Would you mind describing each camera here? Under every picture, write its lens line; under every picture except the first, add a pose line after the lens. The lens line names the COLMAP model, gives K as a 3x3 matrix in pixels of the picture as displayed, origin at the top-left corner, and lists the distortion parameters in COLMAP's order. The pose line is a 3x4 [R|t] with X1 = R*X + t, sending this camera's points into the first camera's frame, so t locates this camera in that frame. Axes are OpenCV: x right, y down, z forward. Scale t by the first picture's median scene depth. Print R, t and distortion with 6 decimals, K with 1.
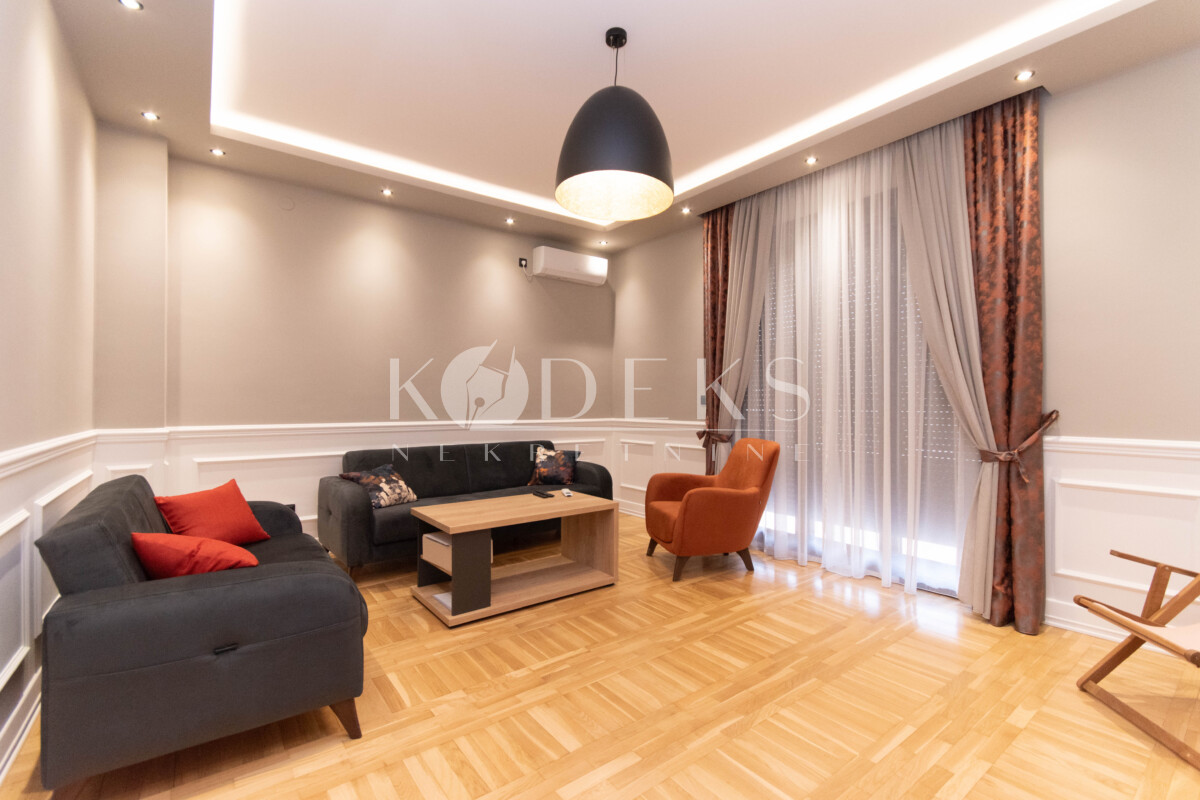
lens RADIAL K [[523.9, 0, 600.0], [0, 523.9, 400.0], [0, 0, 1]] dist [-0.002123, -0.000324]
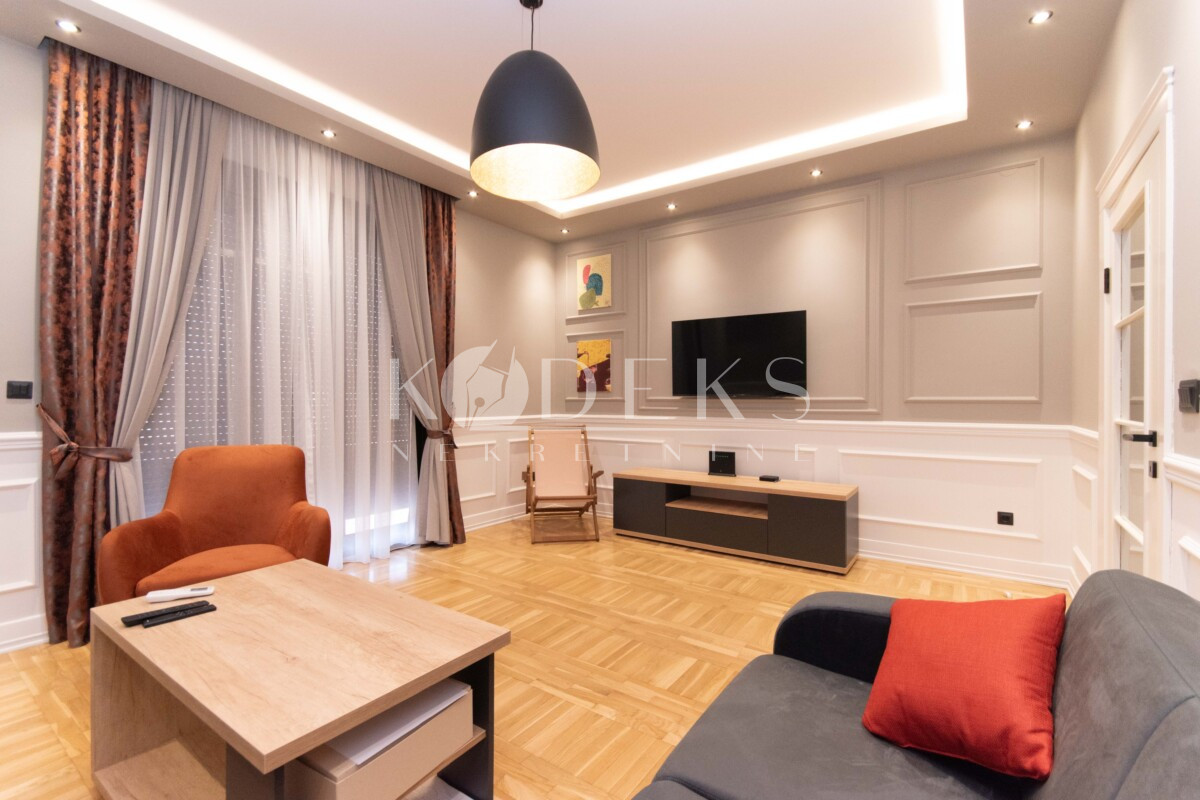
lens RADIAL K [[530.4, 0, 600.0], [0, 530.4, 400.0], [0, 0, 1]] dist [0.001135, 0.000112]
pose [[-0.308171, -0.001960, 0.951329, -0.993312], [-0.008635, 0.999962, -0.000737, 0.011388], [-0.951292, -0.008441, -0.308177, 1.302077]]
